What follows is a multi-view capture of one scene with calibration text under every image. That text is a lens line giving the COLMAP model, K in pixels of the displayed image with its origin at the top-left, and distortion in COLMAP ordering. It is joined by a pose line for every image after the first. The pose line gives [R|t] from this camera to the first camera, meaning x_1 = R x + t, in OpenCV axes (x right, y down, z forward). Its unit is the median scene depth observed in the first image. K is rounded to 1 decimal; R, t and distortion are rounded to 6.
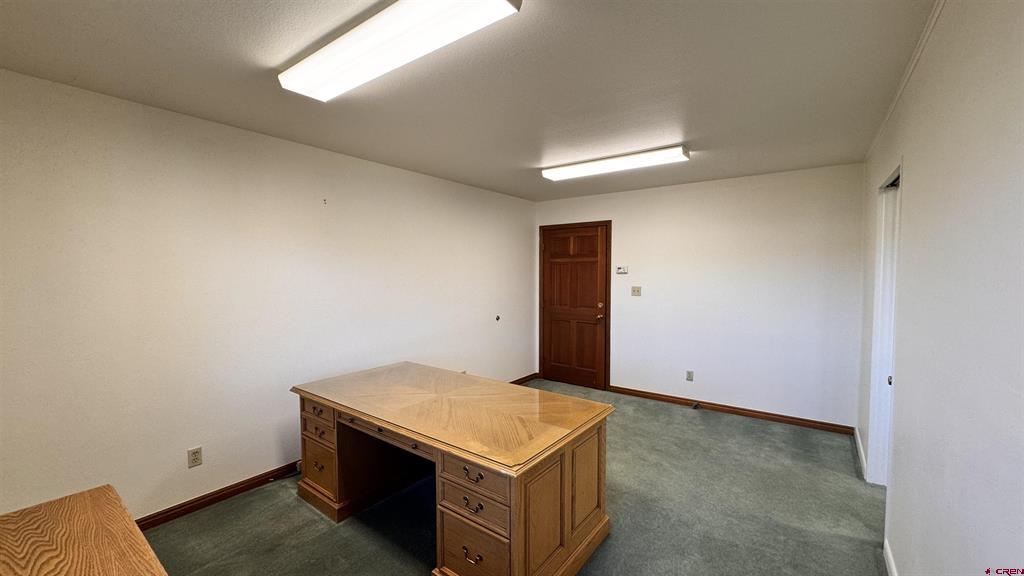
lens RADIAL K [[405.1, 0, 516.8], [0, 405.1, 302.1], [0, 0, 1]] dist [0.002071, 0.000060]
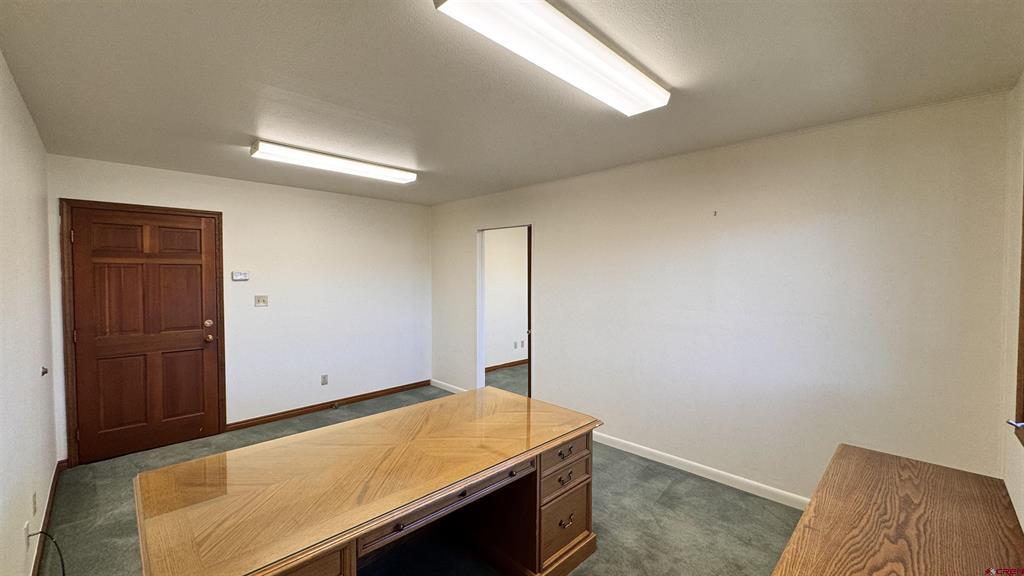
lens RADIAL K [[405.1, 0, 506.1], [0, 405.1, 294.7], [0, 0, 1]] dist [0.002071, 0.000060]
pose [[0.151721, -0.047599, 0.987277, -0.468552], [0.078769, 0.996245, 0.035927, -0.029120], [-0.985280, 0.072316, 0.154900, 0.354873]]
